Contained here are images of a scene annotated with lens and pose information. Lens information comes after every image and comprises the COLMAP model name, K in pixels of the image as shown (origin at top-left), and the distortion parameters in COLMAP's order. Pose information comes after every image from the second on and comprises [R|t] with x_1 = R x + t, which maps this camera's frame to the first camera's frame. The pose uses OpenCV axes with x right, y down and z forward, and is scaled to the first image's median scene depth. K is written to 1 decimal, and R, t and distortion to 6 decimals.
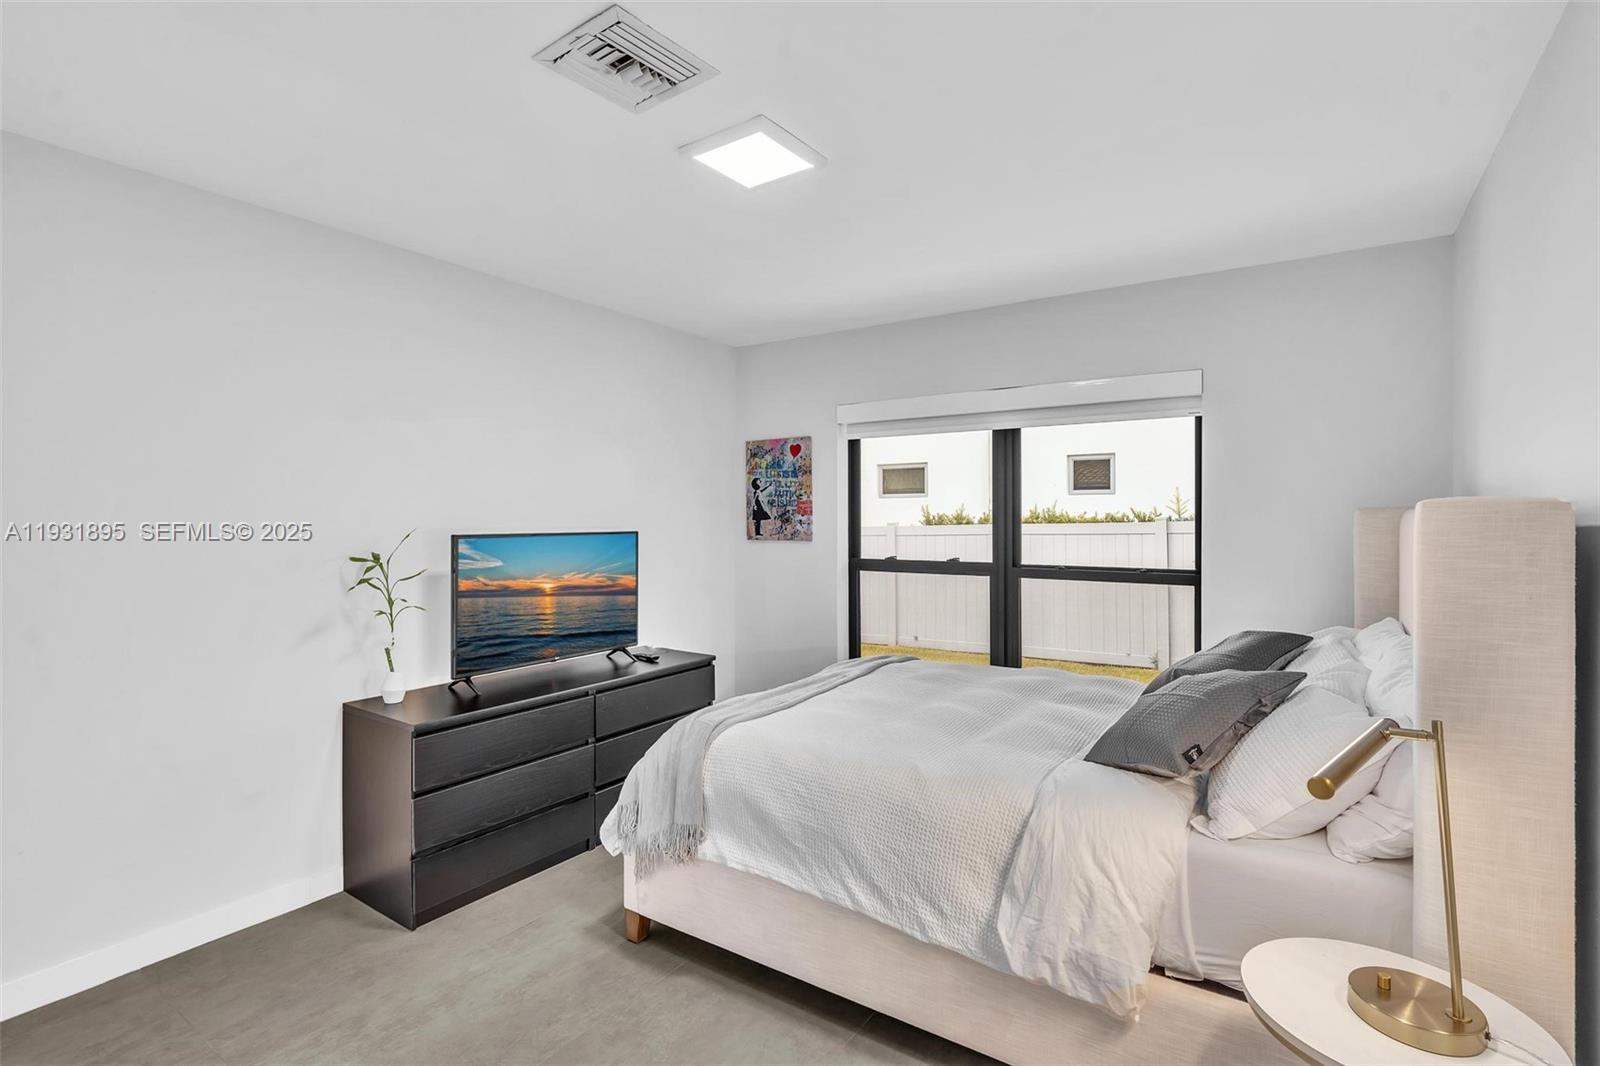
lens RADIAL K [[792.4, 0, 825.2], [0, 792.4, 523.5], [0, 0, 1]] dist [-0.000468, -0.000208]
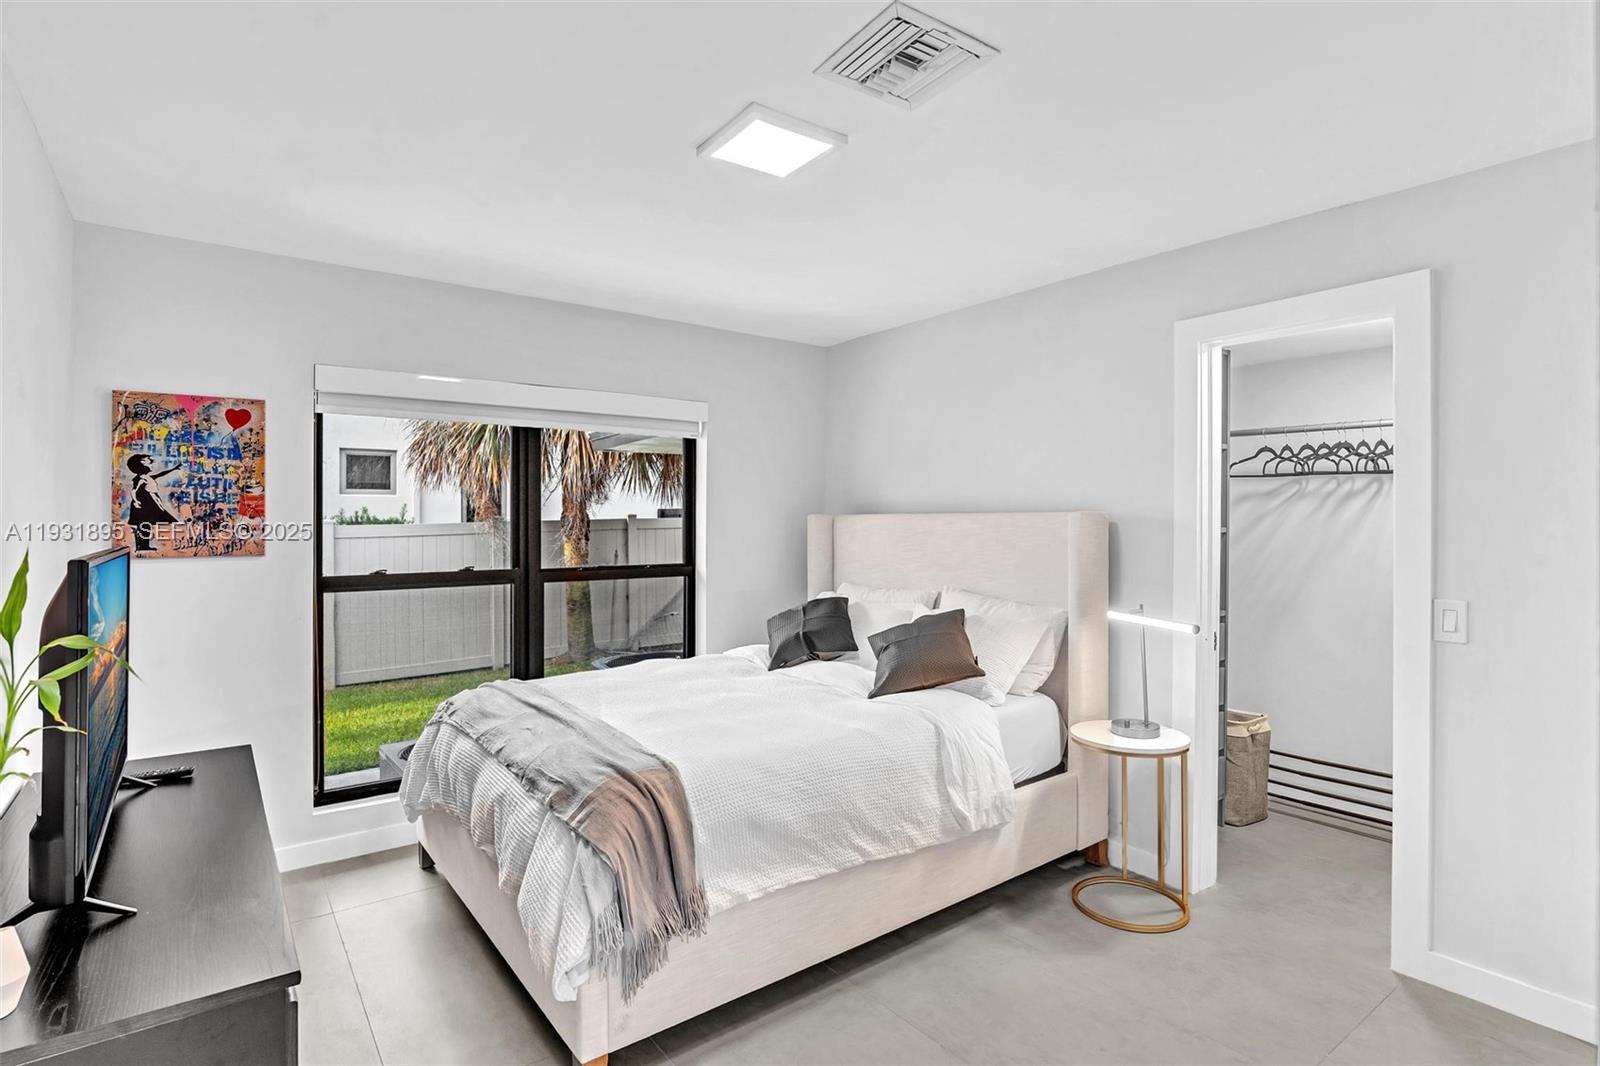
lens RADIAL K [[792.4, 0, 825.2], [0, 792.4, 523.5], [0, 0, 1]] dist [-0.000468, -0.000208]
pose [[0.303737, -0.003405, 0.952750, -0.515588], [0.006400, 0.999978, 0.001534, -0.003029], [-0.952734, 0.005632, 0.303753, 0.337352]]
